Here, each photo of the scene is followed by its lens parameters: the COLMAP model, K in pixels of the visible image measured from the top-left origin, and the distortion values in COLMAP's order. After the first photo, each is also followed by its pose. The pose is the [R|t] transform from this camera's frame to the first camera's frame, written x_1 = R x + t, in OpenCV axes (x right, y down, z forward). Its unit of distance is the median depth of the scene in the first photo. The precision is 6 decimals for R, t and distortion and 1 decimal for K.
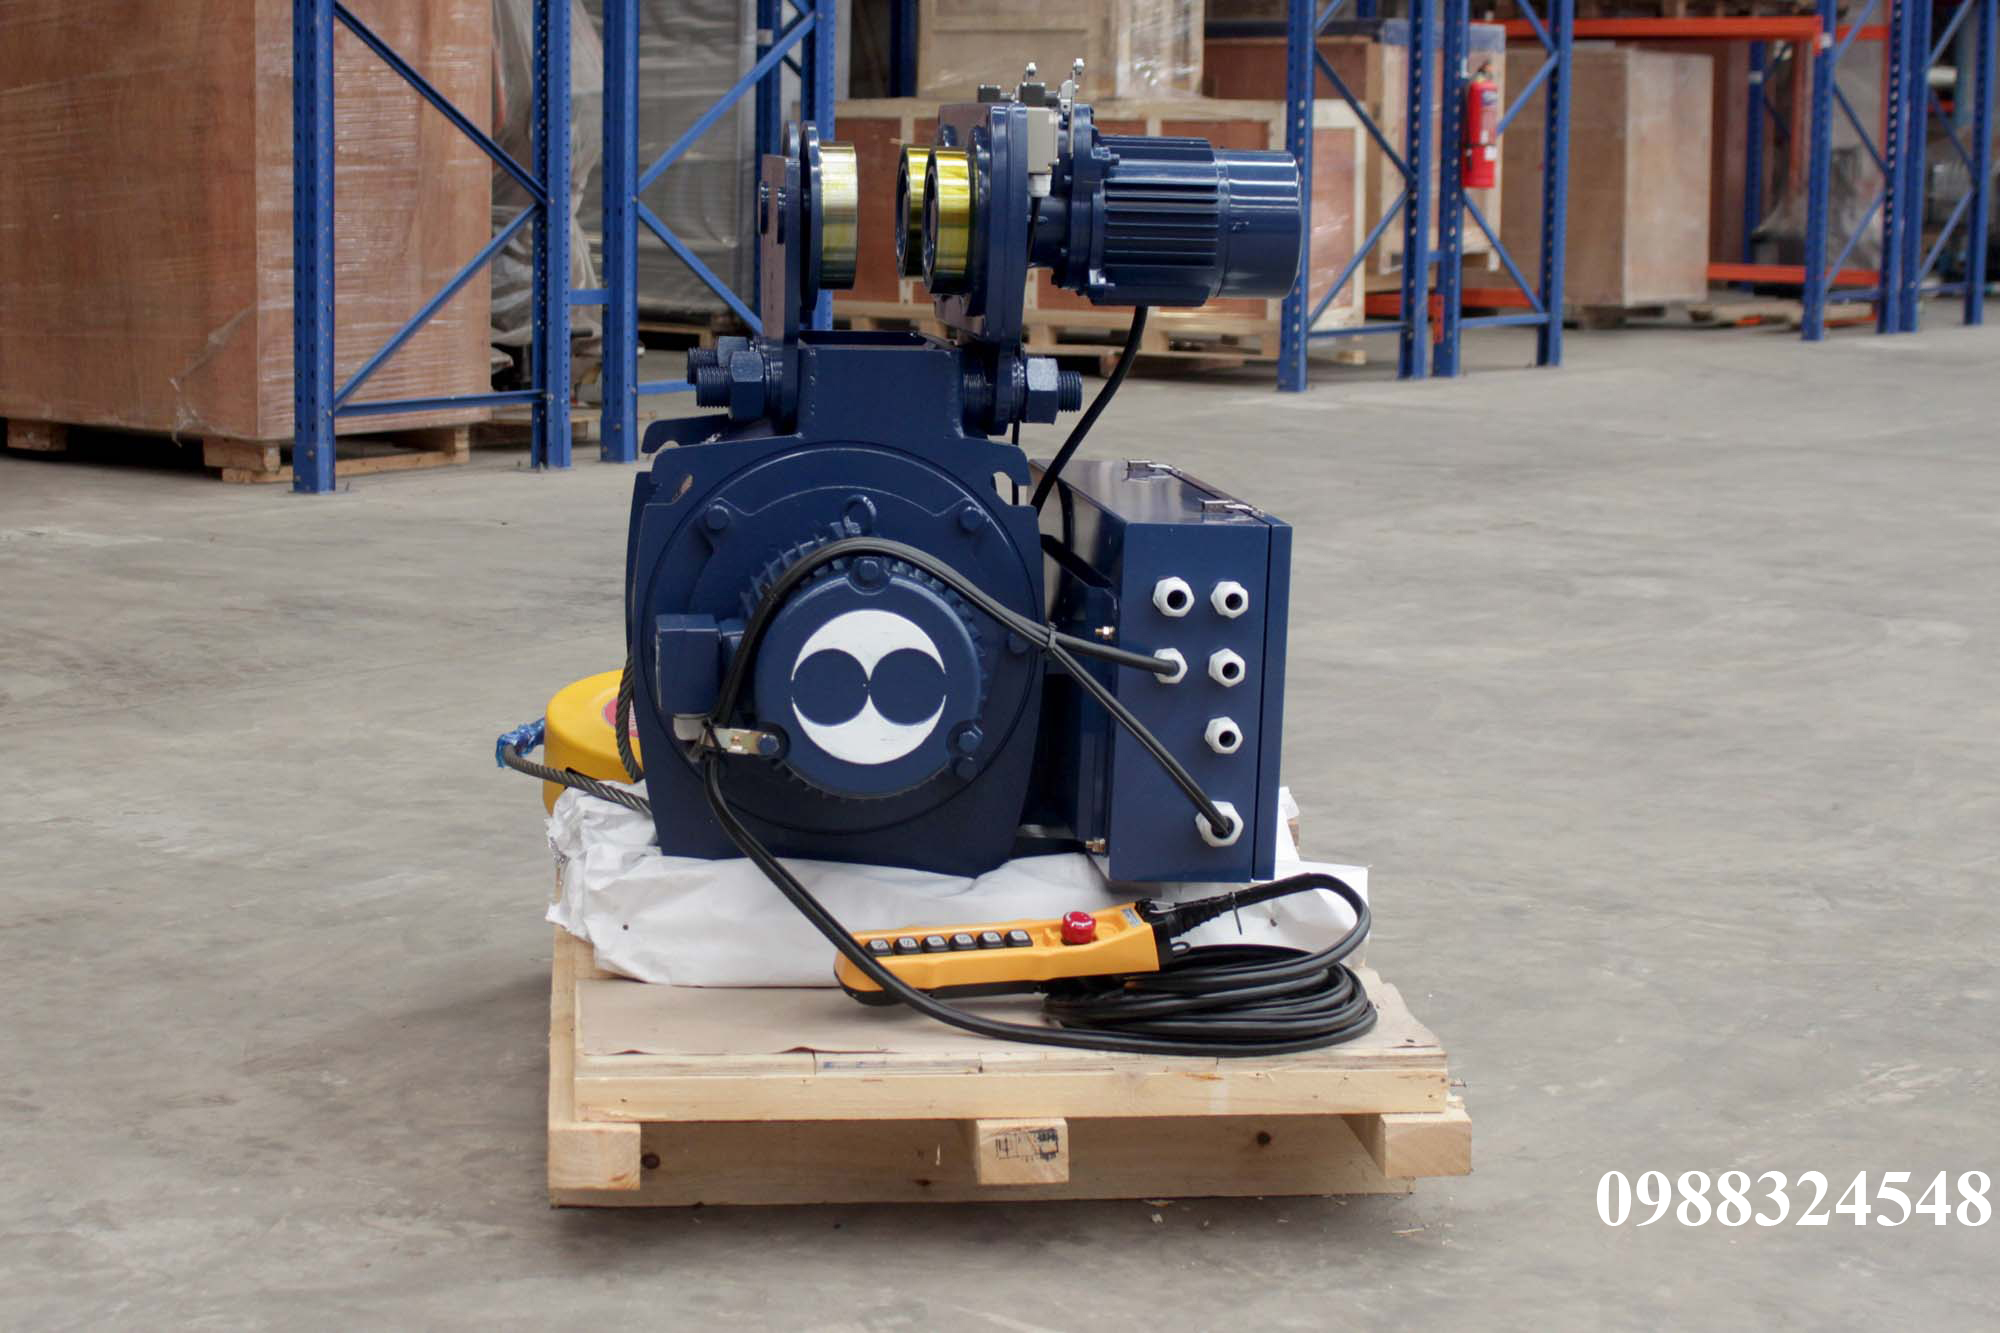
lens RADIAL K [[3530.4, 0, 971.1], [0, 3530.4, 577.2], [0, 0, 1]] dist [-0.068347, 0.000000]
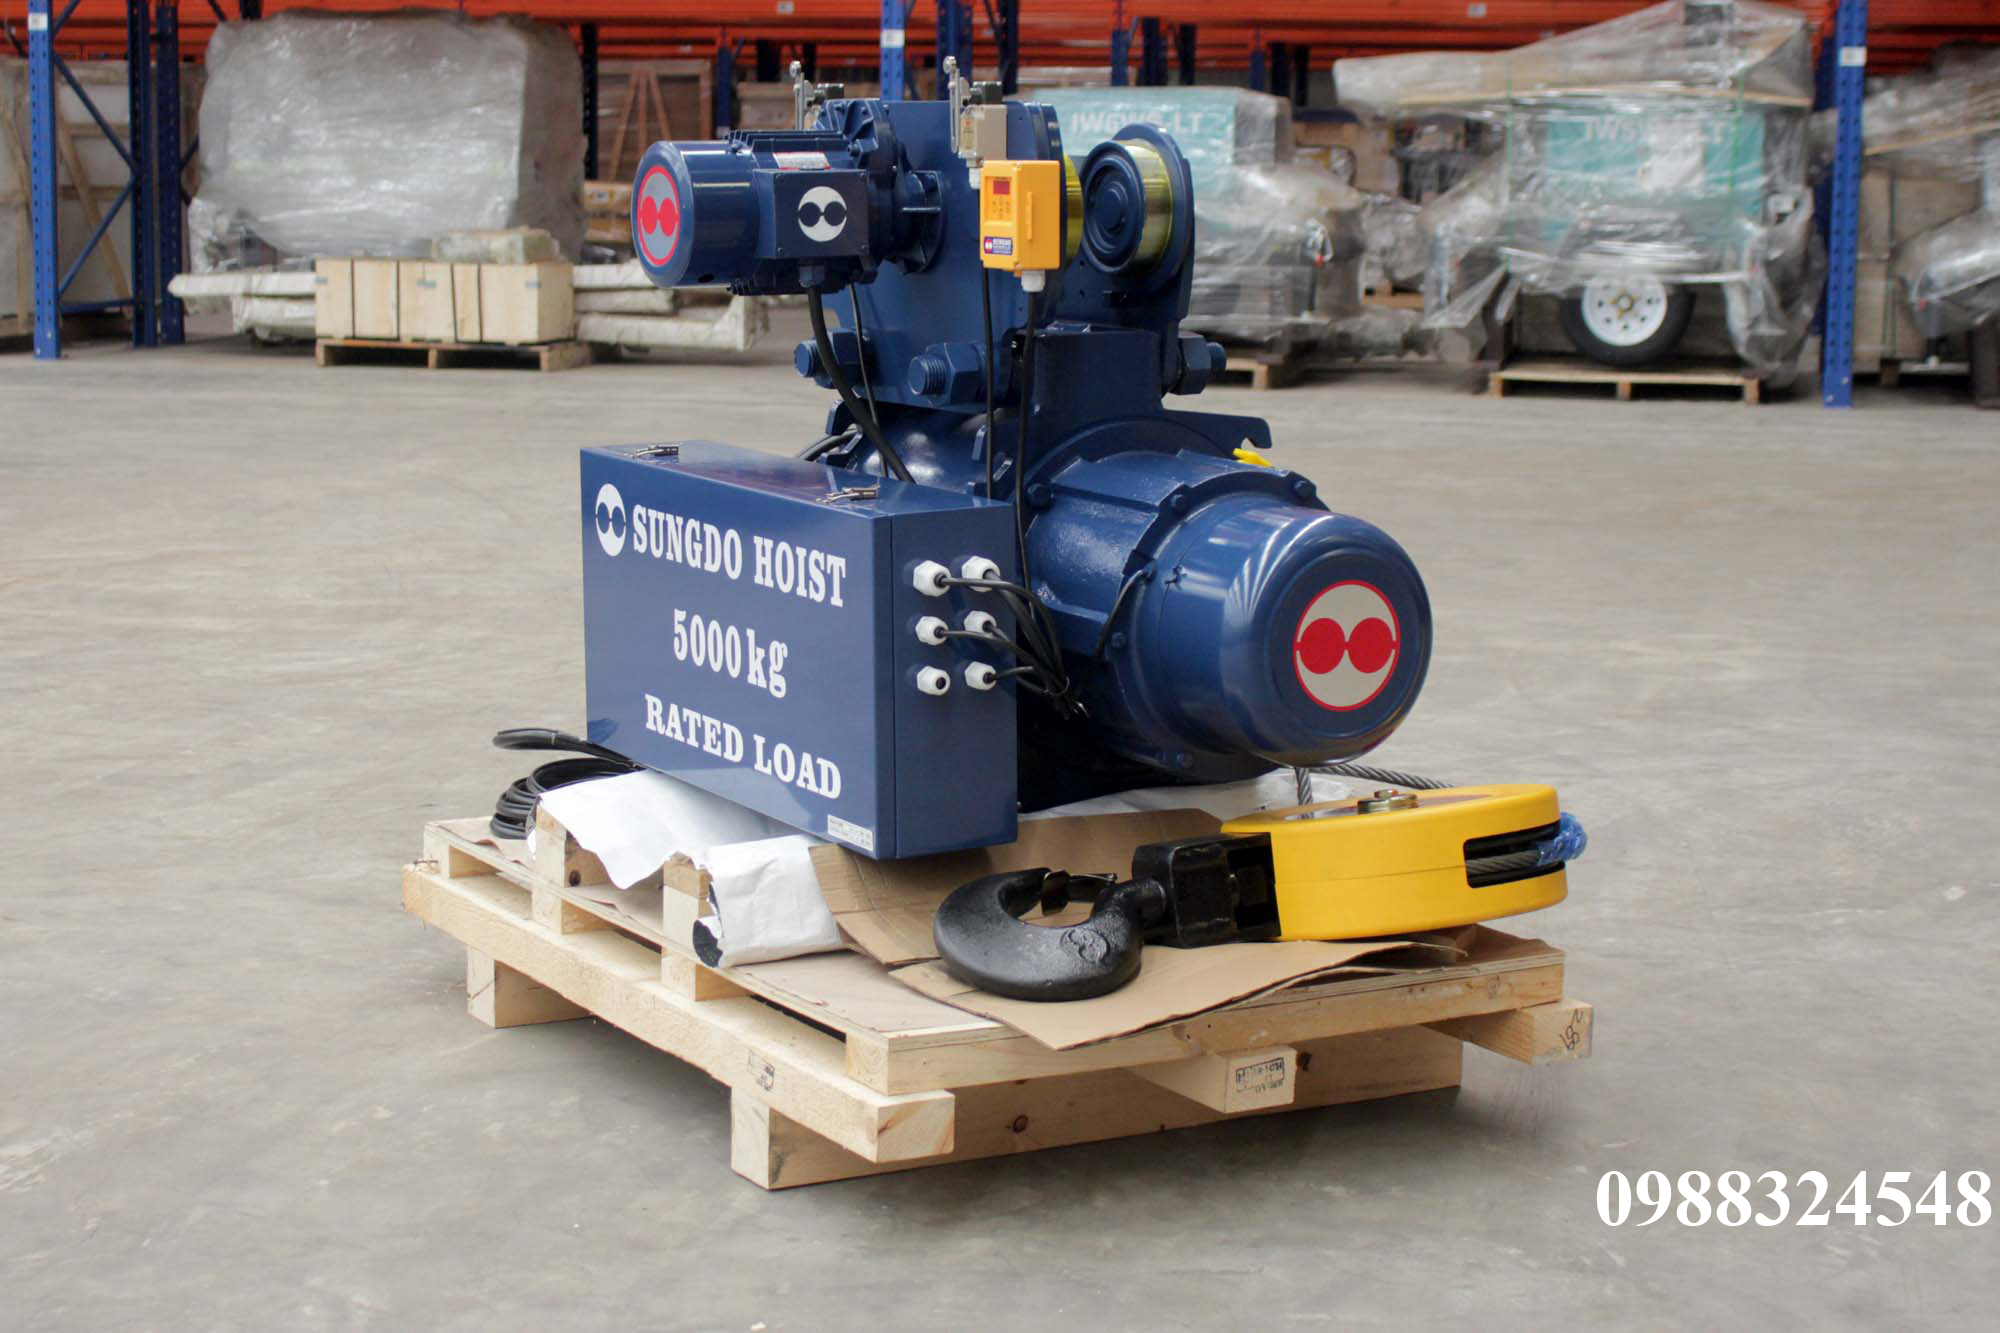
lens RADIAL K [[3530.4, 0, 971.3], [0, 3530.4, 605.7], [0, 0, 1]] dist [-0.068347, 0.000000]
pose [[-0.917037, 0.029947, -0.397677, 0.444225], [-0.073555, 0.967368, 0.242465, -0.261517], [0.391960, 0.251601, -0.884909, 2.107778]]
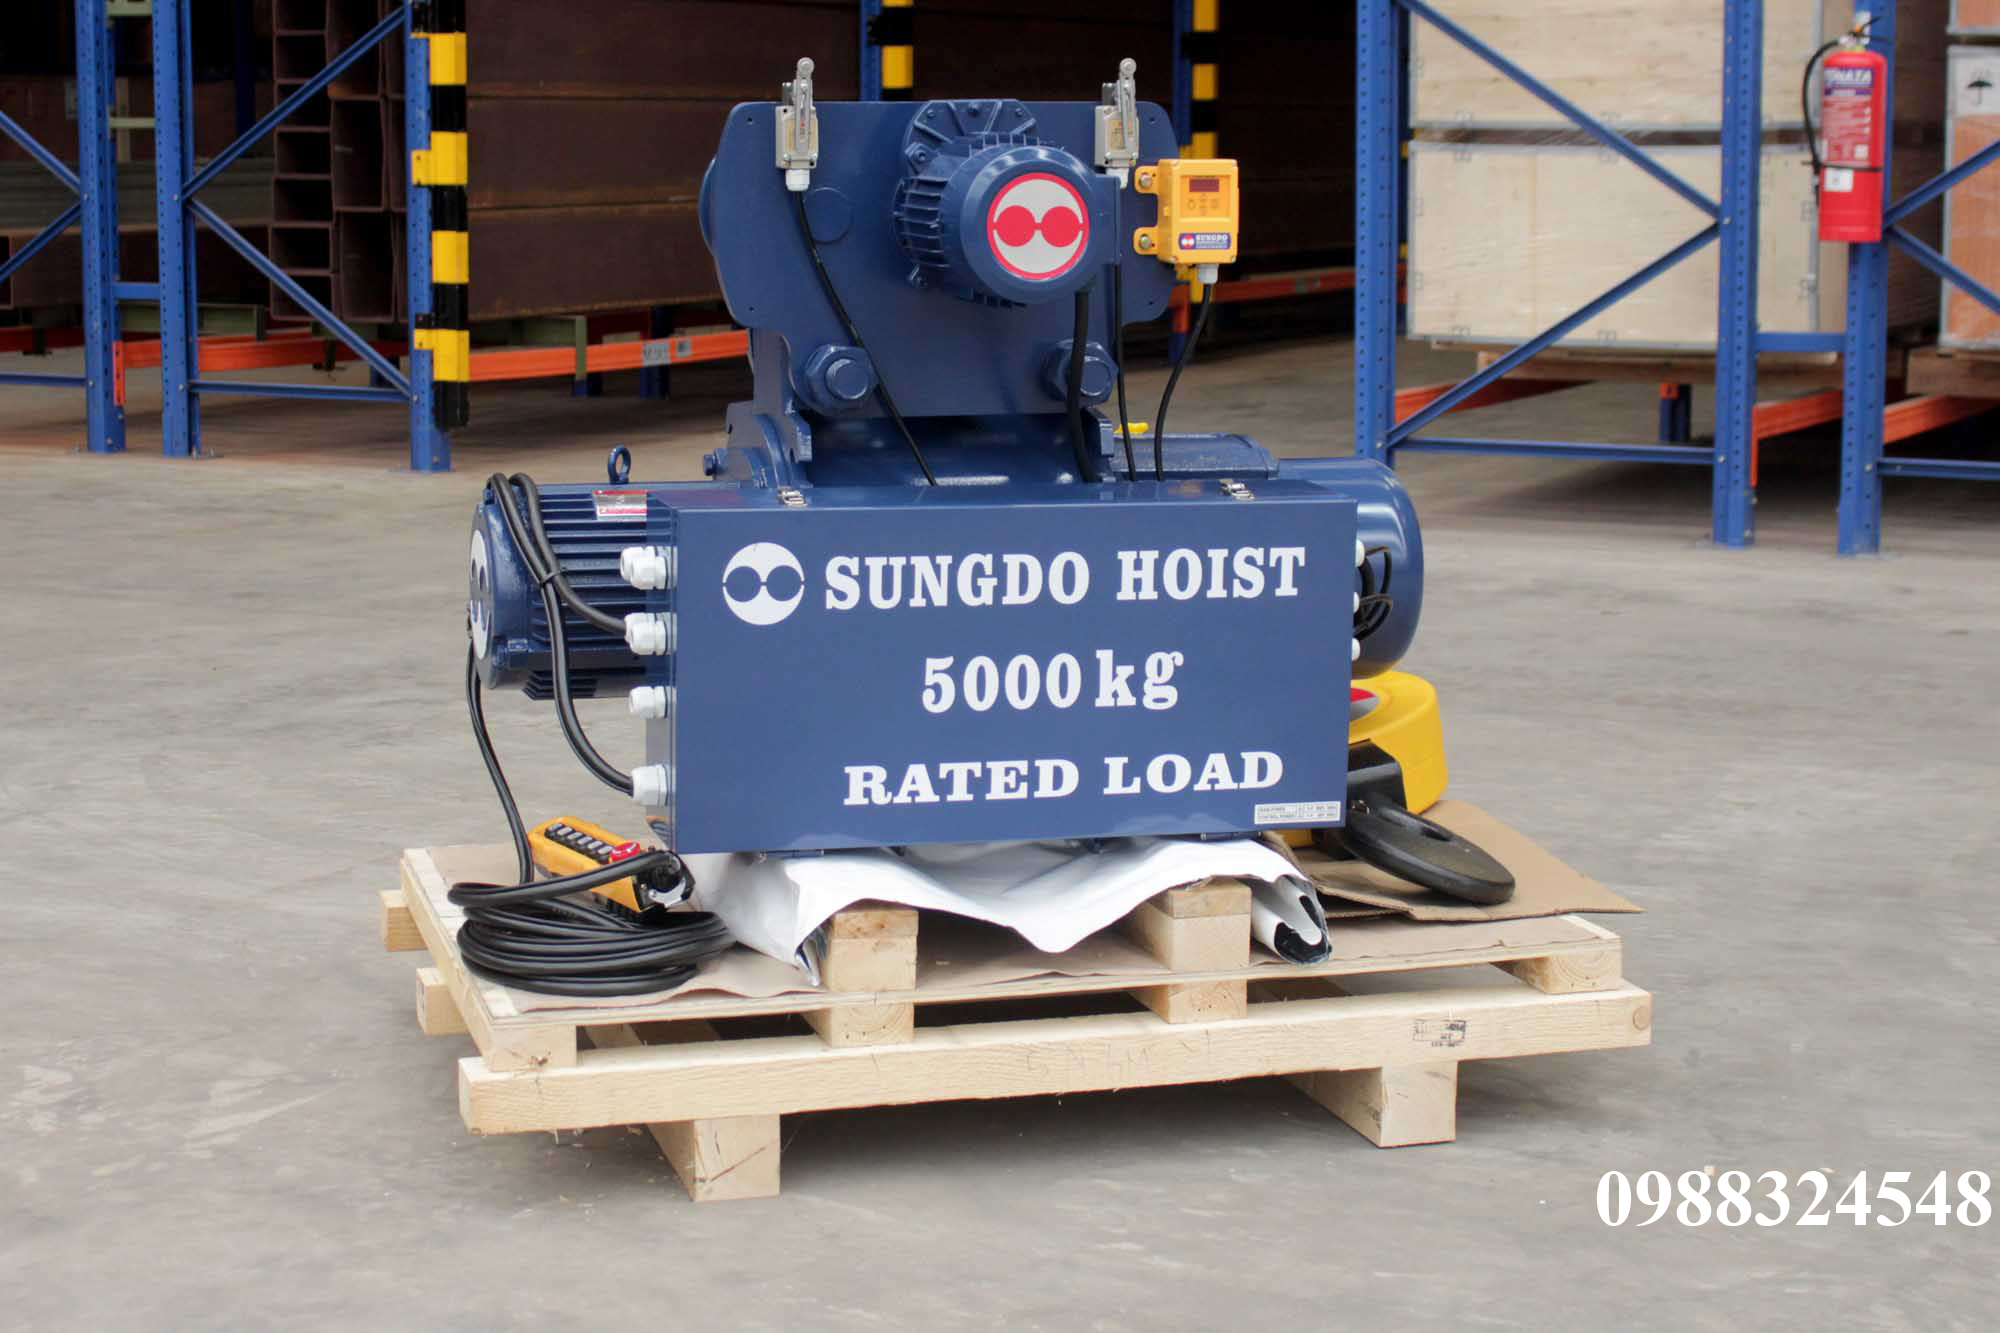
lens RADIAL K [[3530.4, 0, 971.6], [0, 3530.4, 586.9], [0, 0, 1]] dist [-0.068347, 0.000000]
pose [[0.153672, 0.113131, -0.981624, 1.097341], [-0.123117, 0.987875, 0.094578, -0.098655], [0.980422, 0.106321, 0.165737, 0.904811]]
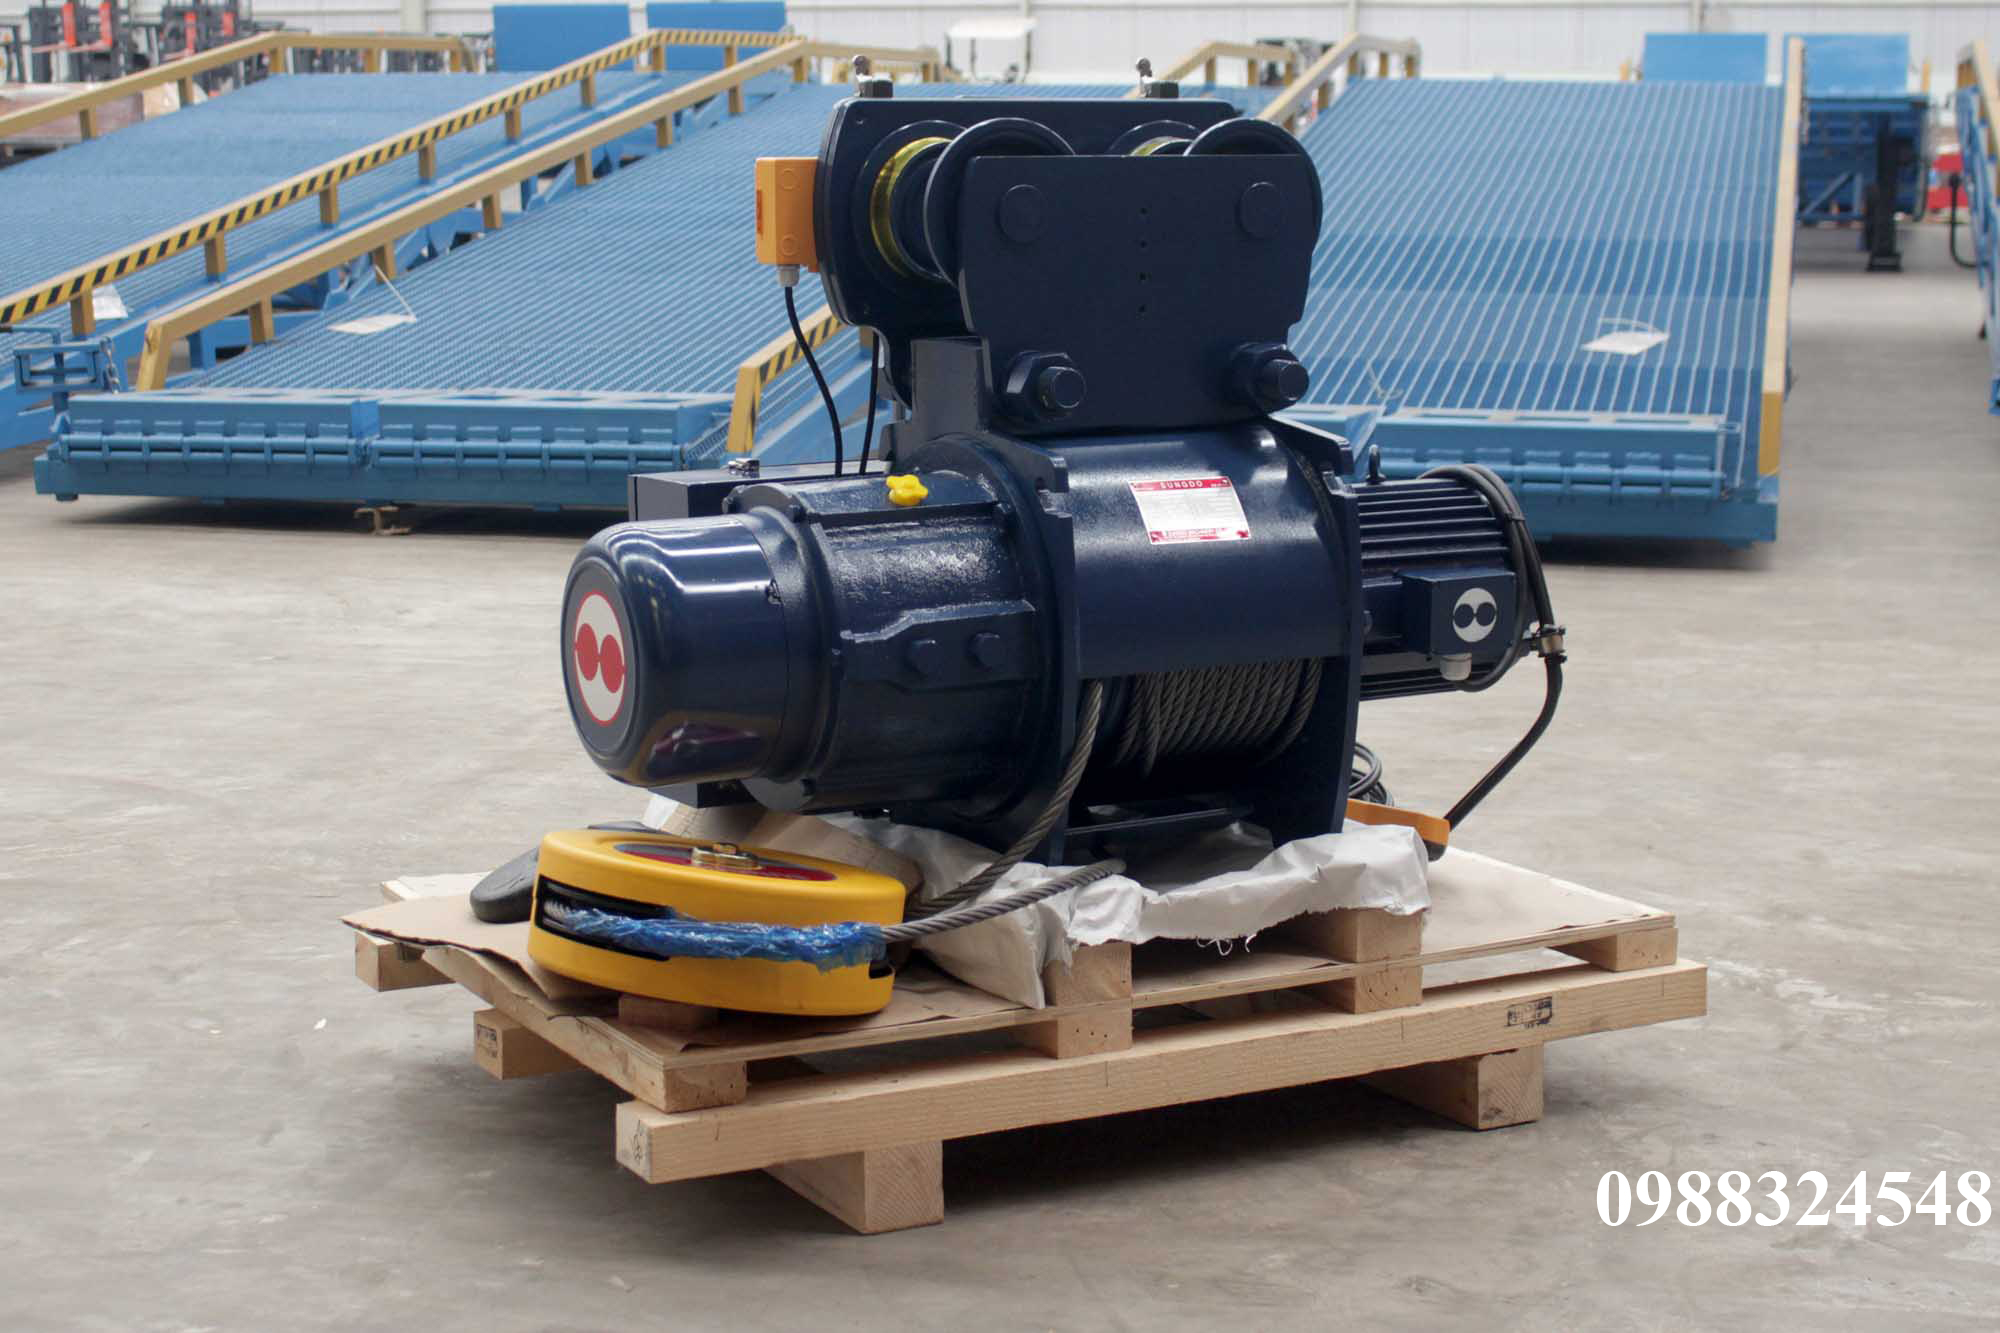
lens RADIAL K [[3530.4, 0, 970.4], [0, 3530.4, 610.0], [0, 0, 1]] dist [-0.068347, 0.000000]
pose [[-0.370384, -0.147473, 0.917097, -1.016647], [0.112234, 0.972978, 0.201787, -0.211868], [-0.922073, 0.177668, -0.343824, 1.487834]]
